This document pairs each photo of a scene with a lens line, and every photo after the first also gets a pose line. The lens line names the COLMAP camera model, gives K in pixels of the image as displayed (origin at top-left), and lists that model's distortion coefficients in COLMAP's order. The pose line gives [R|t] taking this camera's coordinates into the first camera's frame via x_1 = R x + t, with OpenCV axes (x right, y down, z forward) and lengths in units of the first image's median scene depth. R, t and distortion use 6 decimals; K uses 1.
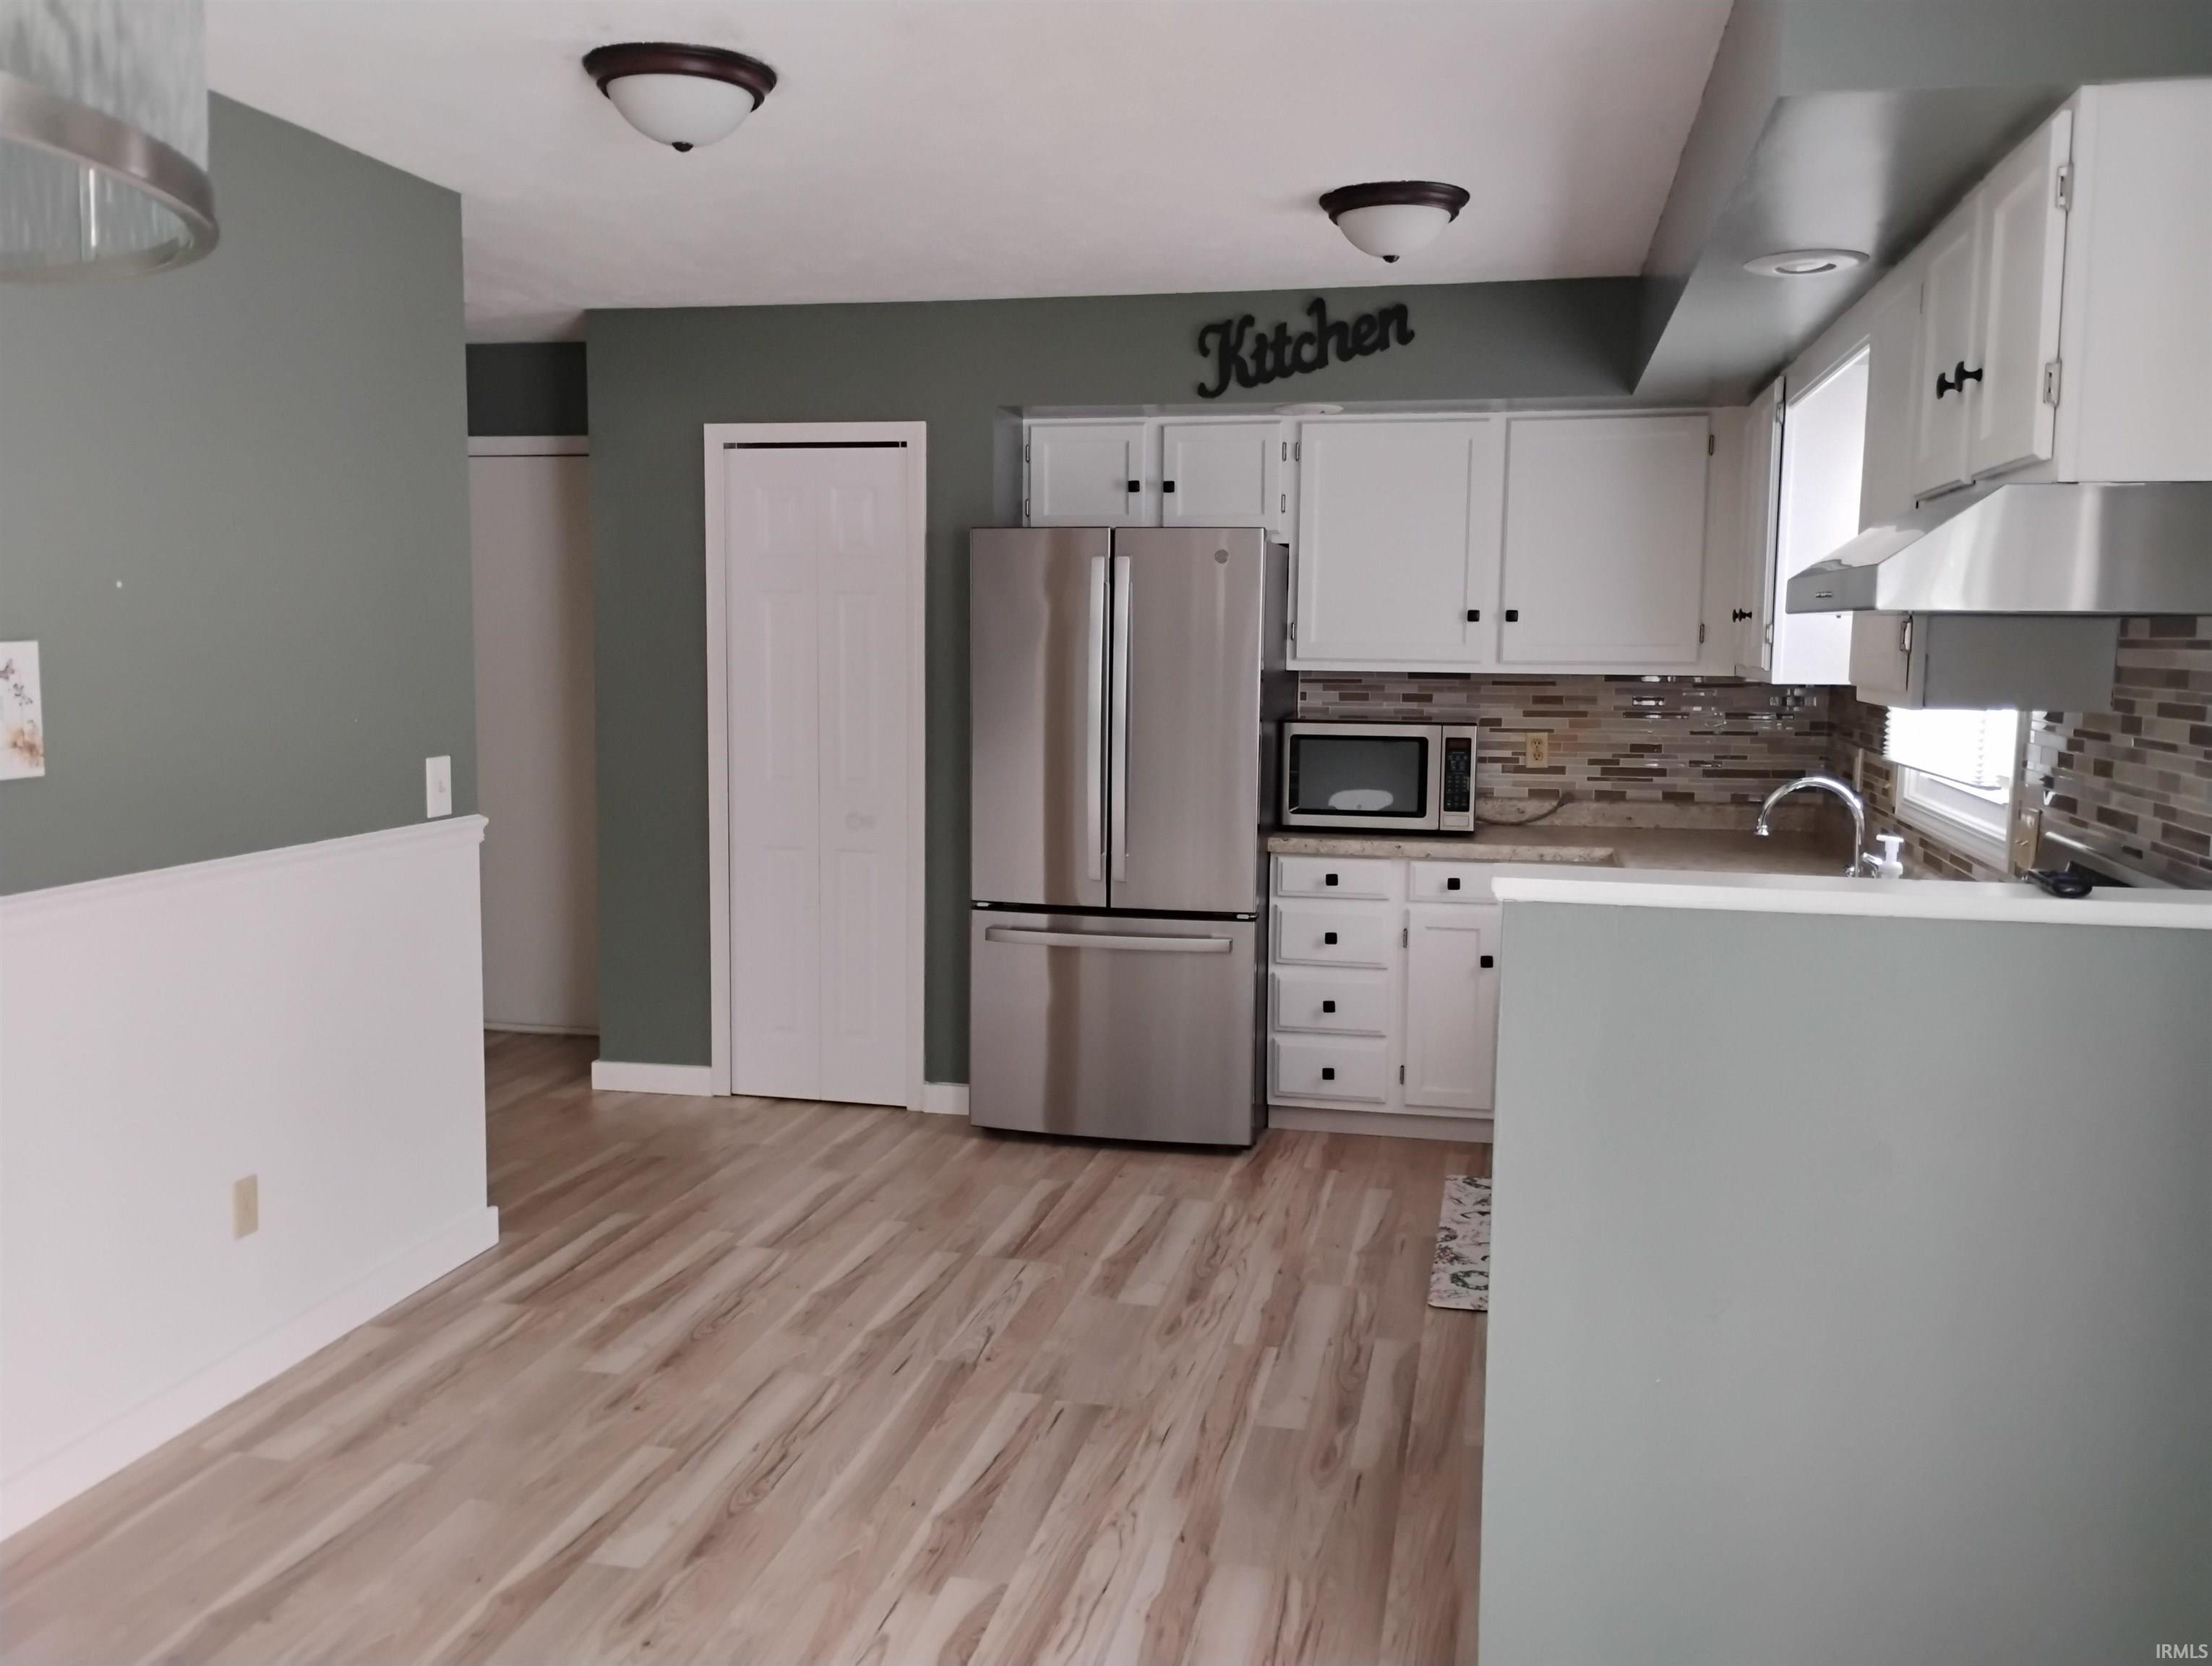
lens RADIAL K [[1855.4, 0, 1106.0], [0, 1855.4, 833.0], [0, 0, 1]] dist [0.079915, -0.001862]
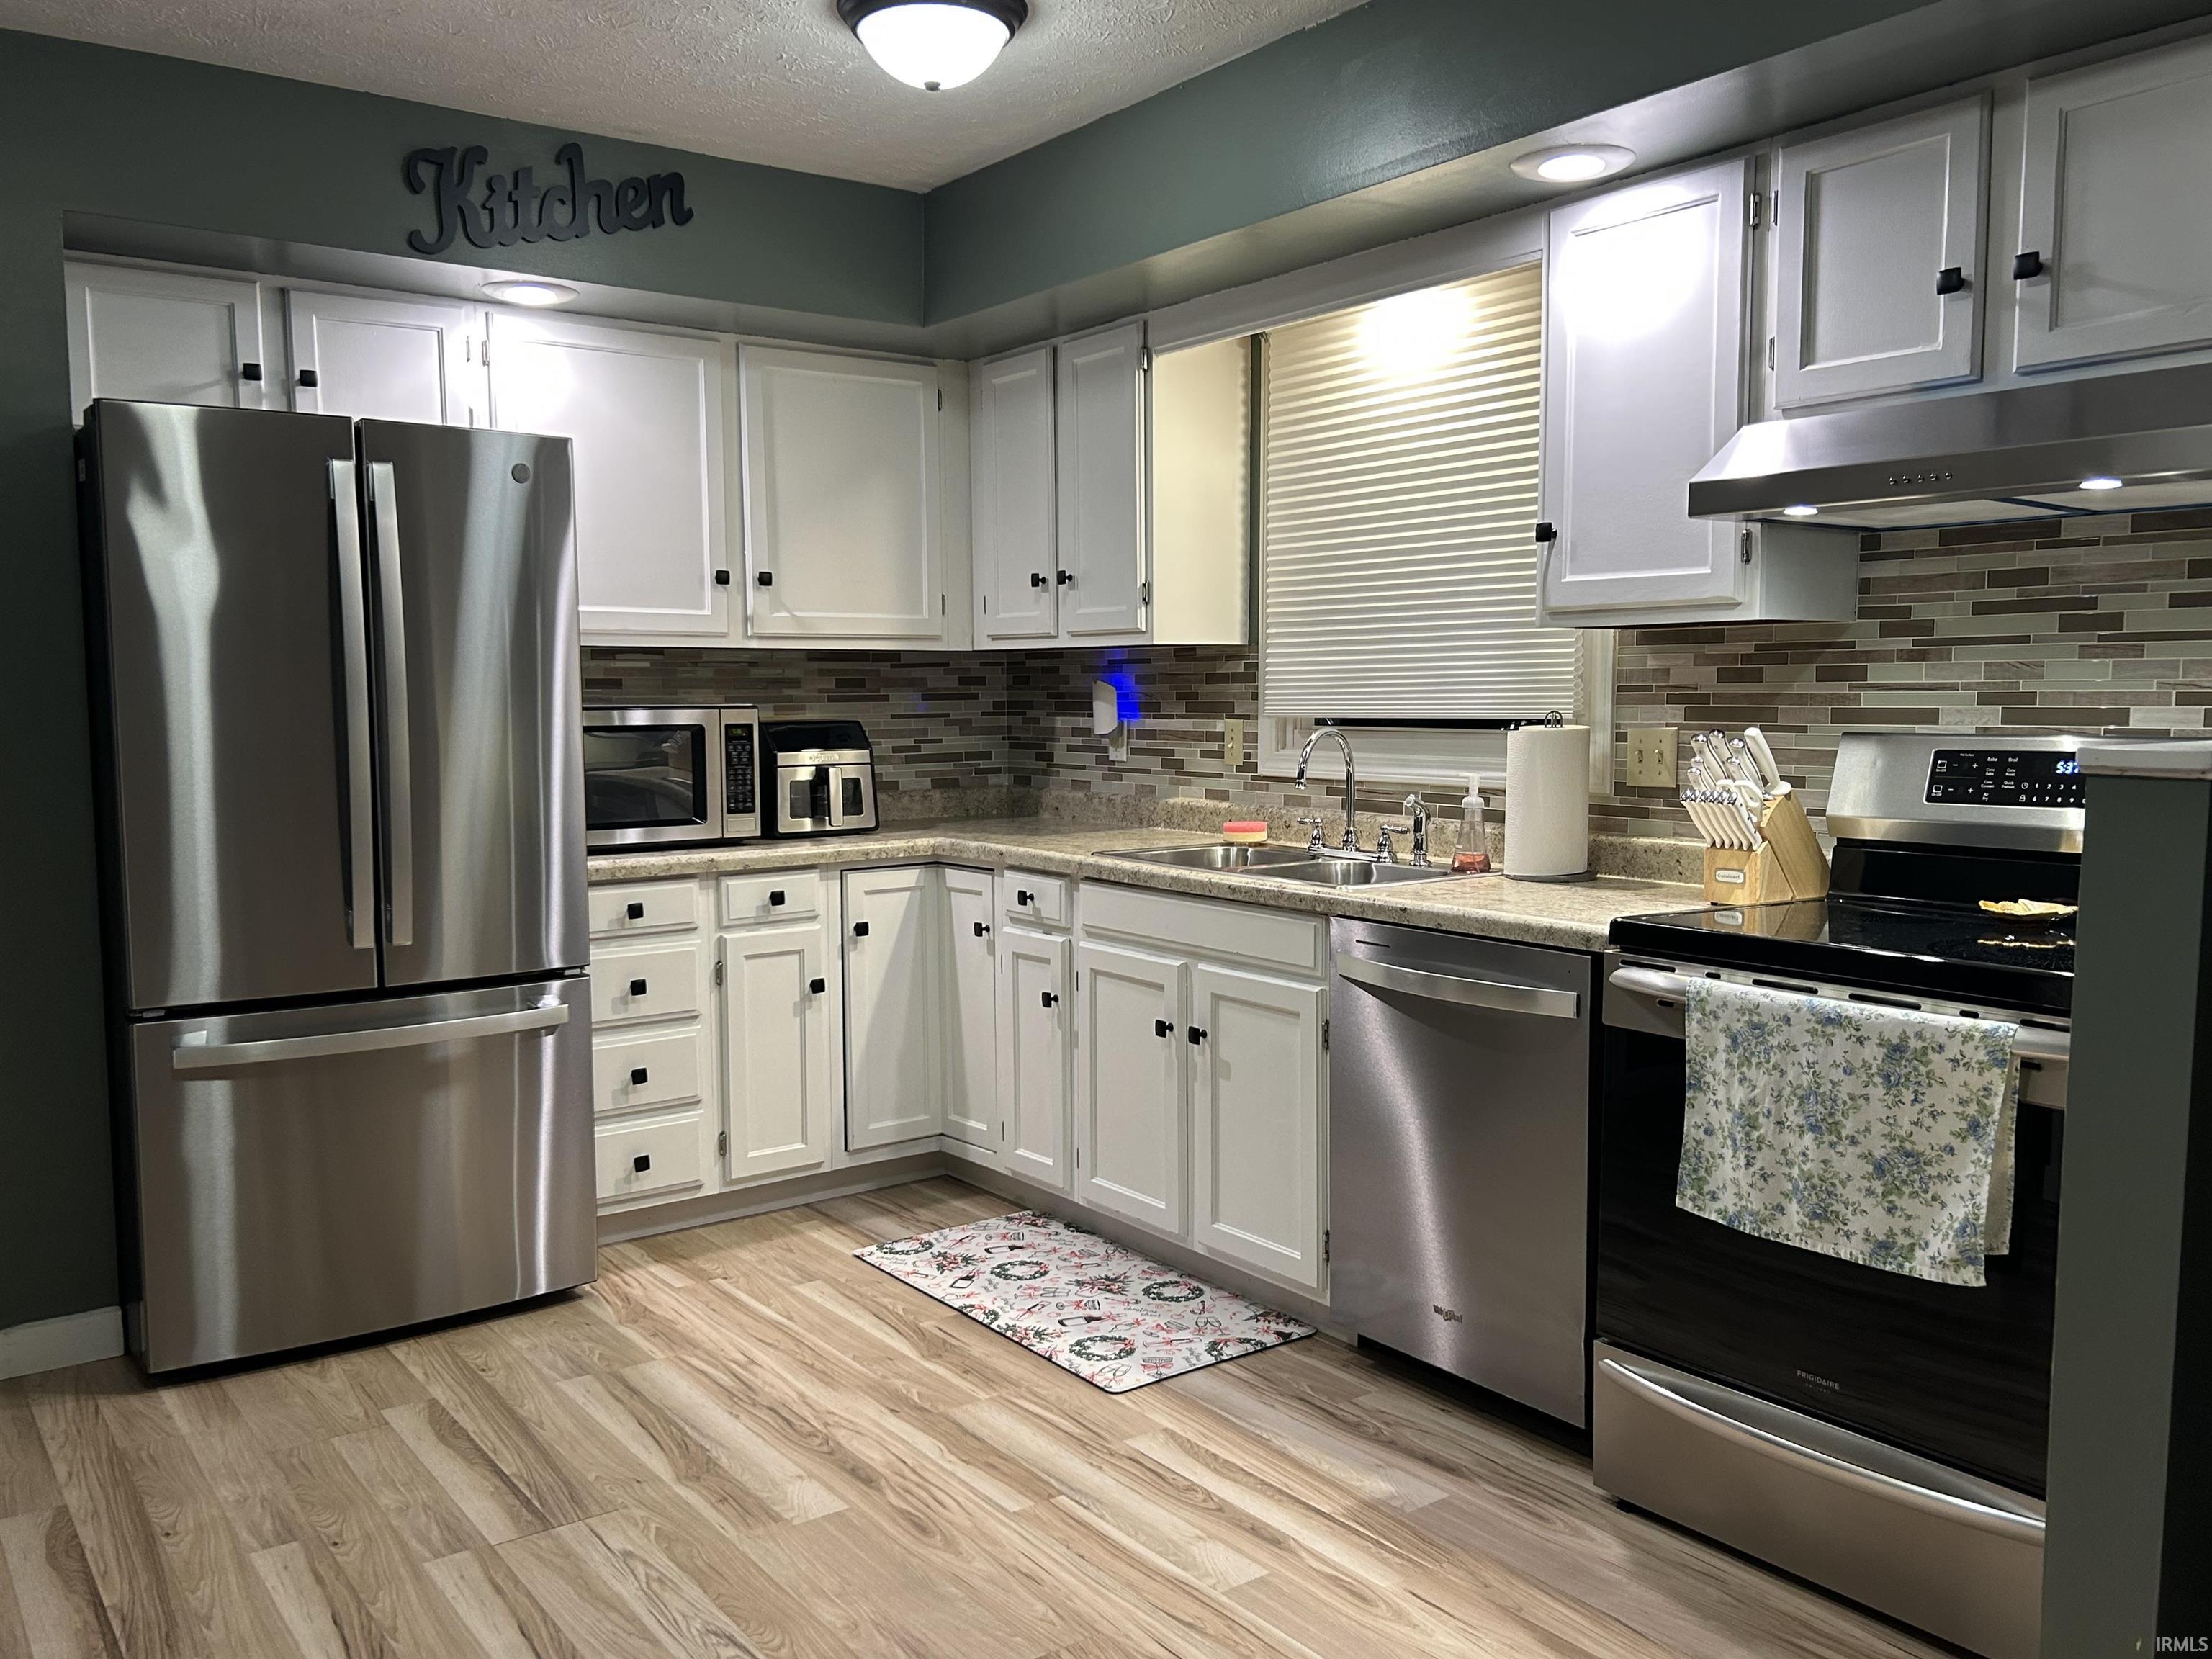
lens RADIAL K [[1806.6, 0, 1109.1], [0, 1806.6, 854.8], [0, 0, 1]] dist [0.045165, -0.001922]
pose [[0.655595, -0.085311, 0.750278, -0.321293], [0.095161, 0.995010, 0.029987, -0.002261], [-0.749093, 0.051738, 0.660442, 0.366830]]
